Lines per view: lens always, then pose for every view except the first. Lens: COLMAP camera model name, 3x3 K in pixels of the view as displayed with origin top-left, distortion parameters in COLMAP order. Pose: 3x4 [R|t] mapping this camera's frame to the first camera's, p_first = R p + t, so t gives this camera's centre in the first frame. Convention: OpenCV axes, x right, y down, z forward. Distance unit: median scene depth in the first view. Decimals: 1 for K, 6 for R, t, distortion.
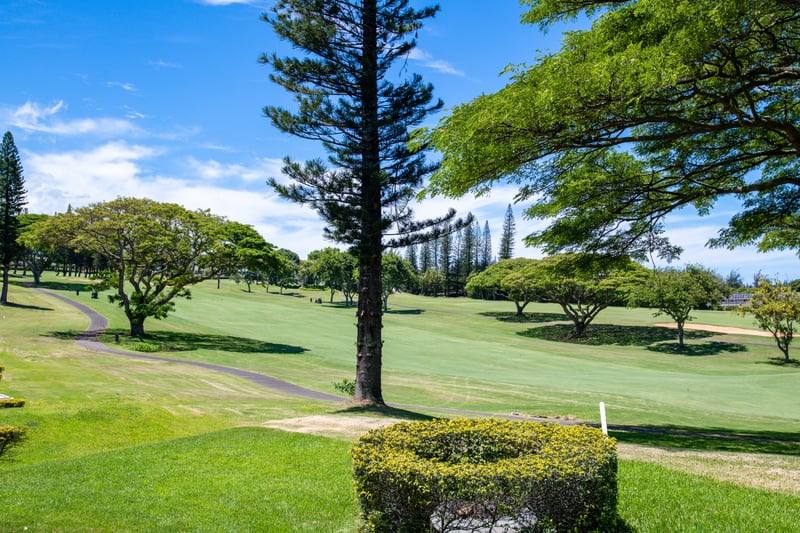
lens RADIAL K [[731.2, 0, 398.2], [0, 731.2, 267.4], [0, 0, 1]] dist [-0.043807, 0.007210]
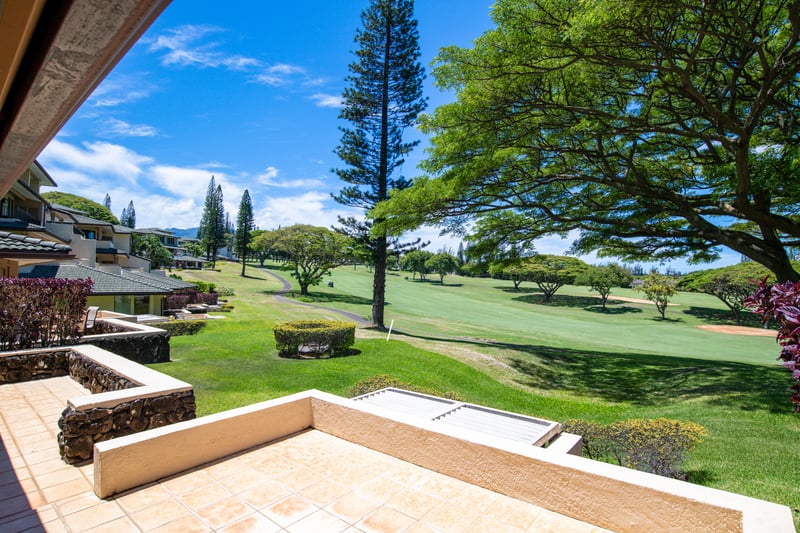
lens RADIAL K [[412.8, 0, 401.0], [0, 412.8, 266.3], [0, 0, 1]] dist [-0.073273, 0.025454]
pose [[0.989136, 0.018588, -0.145821, 0.062539], [-0.016108, 0.999705, 0.018172, -0.005579], [0.146116, -0.015626, 0.989144, -0.064335]]
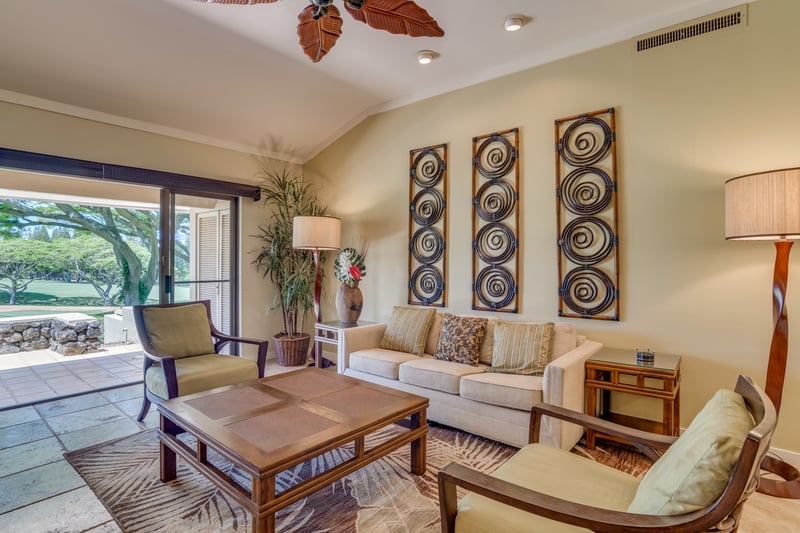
lens RADIAL K [[410.7, 0, 403.0], [0, 410.7, 264.2], [0, 0, 1]] dist [-0.042959, 0.020529]
pose [[0.138681, 0.018106, 0.990172, -0.064124], [-0.056417, 0.998354, -0.010354, 0.000289], [-0.988729, -0.054427, 0.139475, -0.096166]]
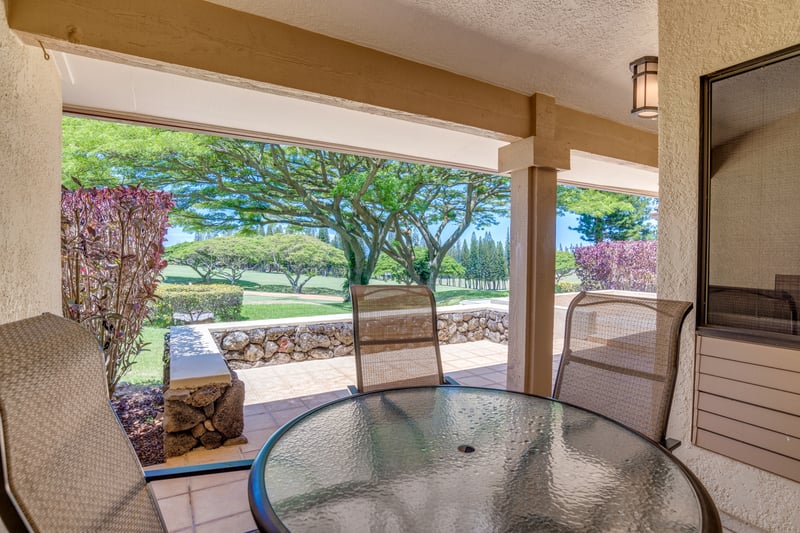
lens RADIAL K [[412.8, 0, 401.0], [0, 412.8, 266.3], [0, 0, 1]] dist [-0.073273, 0.025454]
pose [[0.467995, 0.004600, 0.883719, -0.070914], [-0.064263, 0.997516, 0.028840, 0.005017], [-0.881391, -0.070287, 0.467128, -0.032024]]
